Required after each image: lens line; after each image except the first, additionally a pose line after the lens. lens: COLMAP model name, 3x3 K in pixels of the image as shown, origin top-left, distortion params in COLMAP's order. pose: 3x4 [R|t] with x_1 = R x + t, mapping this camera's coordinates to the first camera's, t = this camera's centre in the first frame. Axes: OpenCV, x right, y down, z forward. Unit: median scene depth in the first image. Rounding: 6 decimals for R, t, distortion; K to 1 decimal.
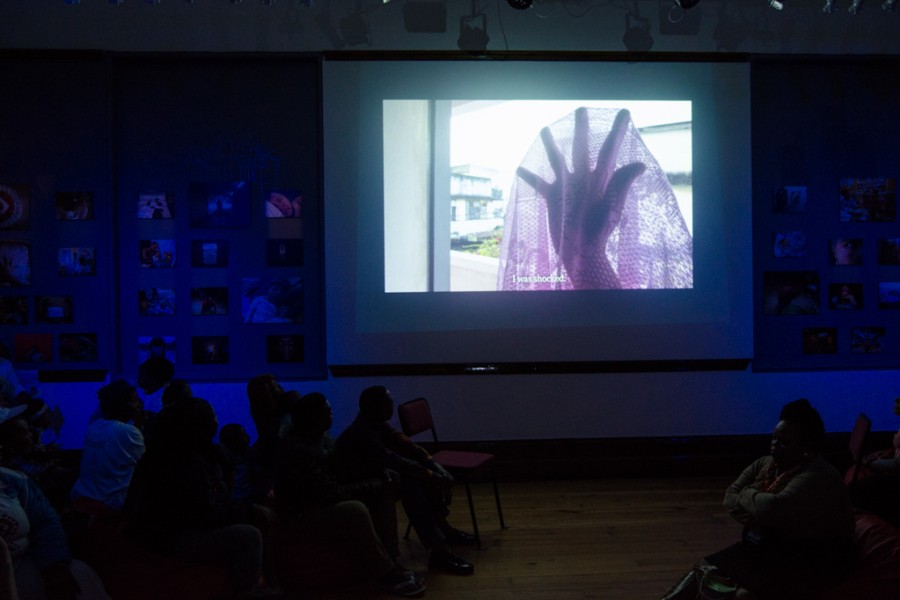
lens RADIAL K [[713.0, 0, 448.0], [0, 713.0, 305.5], [0, 0, 1]] dist [-0.086516, 0.018663]
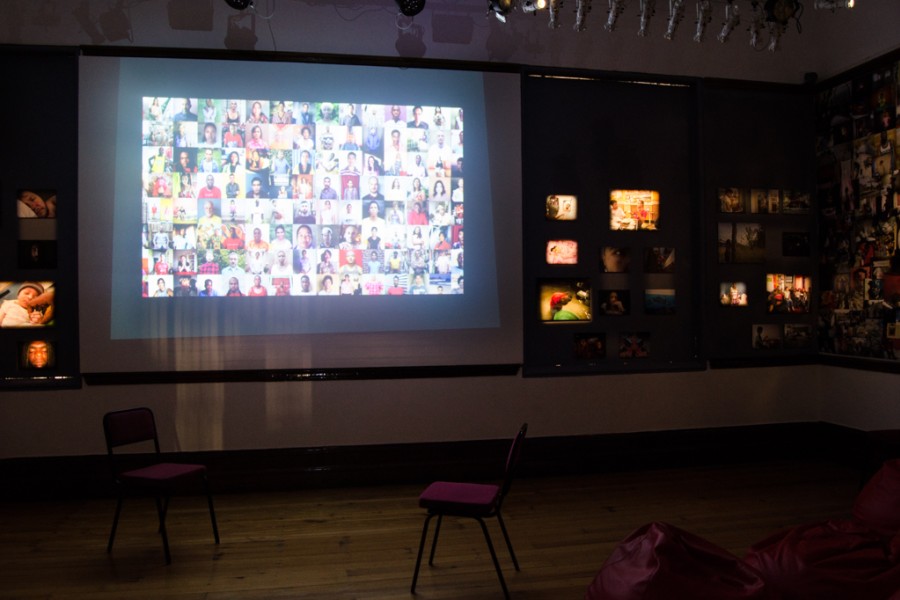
lens RADIAL K [[713.0, 0, 448.3], [0, 713.0, 299.8], [0, 0, 1]] dist [-0.086516, 0.018663]
pose [[0.987640, 0.003821, 0.156691, 0.168920], [-0.001985, 0.999928, -0.011876, -0.004343], [-0.156725, 0.011418, 0.987576, -0.001948]]
